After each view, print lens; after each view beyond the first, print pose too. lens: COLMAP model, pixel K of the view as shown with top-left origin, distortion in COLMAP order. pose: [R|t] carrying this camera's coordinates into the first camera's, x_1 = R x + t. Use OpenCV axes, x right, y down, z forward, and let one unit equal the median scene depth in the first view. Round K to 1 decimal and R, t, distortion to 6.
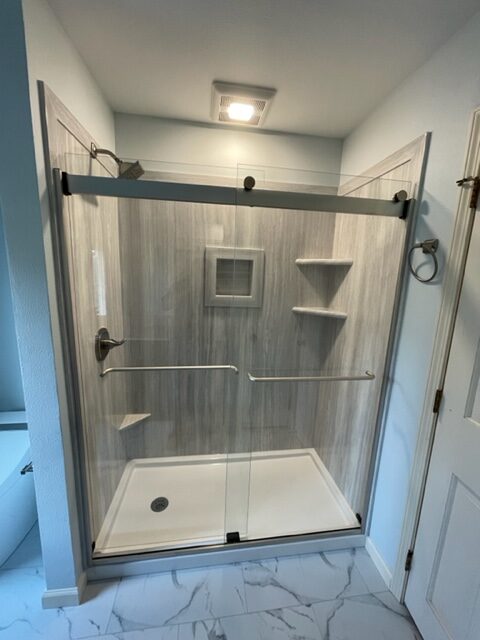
lens RADIAL K [[257.6, 0, 241.6], [0, 257.6, 317.3], [0, 0, 1]] dist [-0.002980, -0.000325]
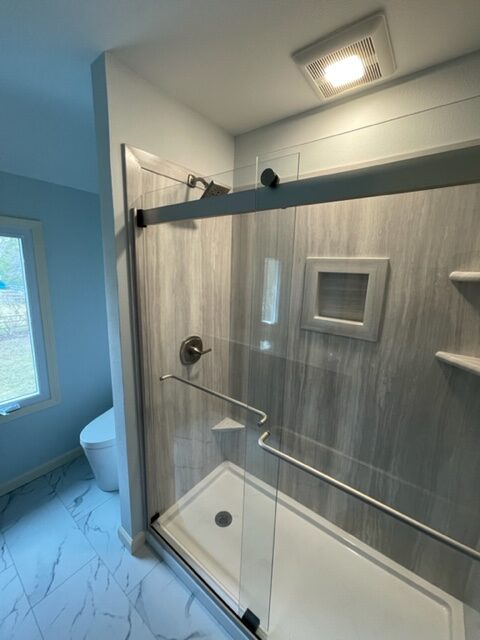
lens RADIAL K [[257.6, 0, 241.6], [0, 257.6, 317.3], [0, 0, 1]] dist [-0.002980, -0.000325]
pose [[0.704311, 0.119348, -0.699788, 0.342087], [-0.127462, 0.991007, 0.040728, -0.099334], [0.698355, 0.060511, 0.713189, 0.295387]]
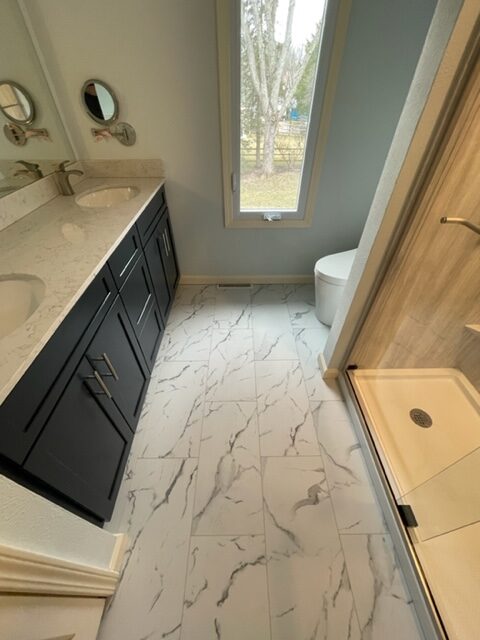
lens RADIAL K [[257.6, 0, 241.6], [0, 257.6, 317.3], [0, 0, 1]] dist [-0.002980, -0.000325]
pose [[-0.128212, 0.633744, -0.762843, 0.196217], [-0.178596, 0.741862, 0.646331, 0.040632], [0.975533, 0.219109, 0.018068, 0.340615]]
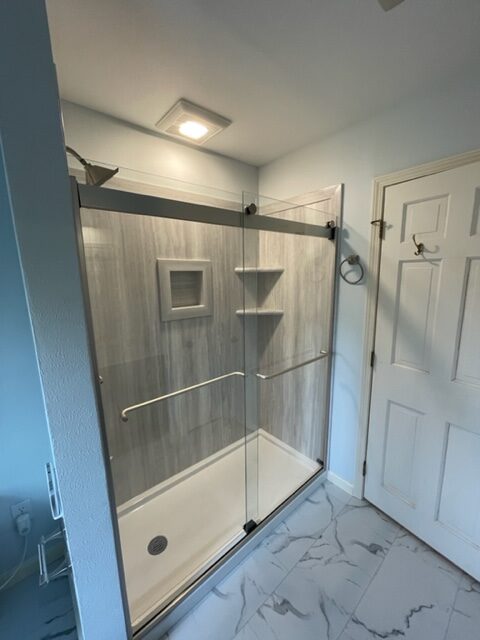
lens RADIAL K [[257.6, 0, 241.6], [0, 257.6, 317.3], [0, 0, 1]] dist [-0.002980, -0.000325]
pose [[0.840657, -0.140026, 0.523152, -0.439721], [0.140014, 0.989349, 0.039817, -0.061937], [-0.523155, 0.039777, 0.851309, 0.043296]]
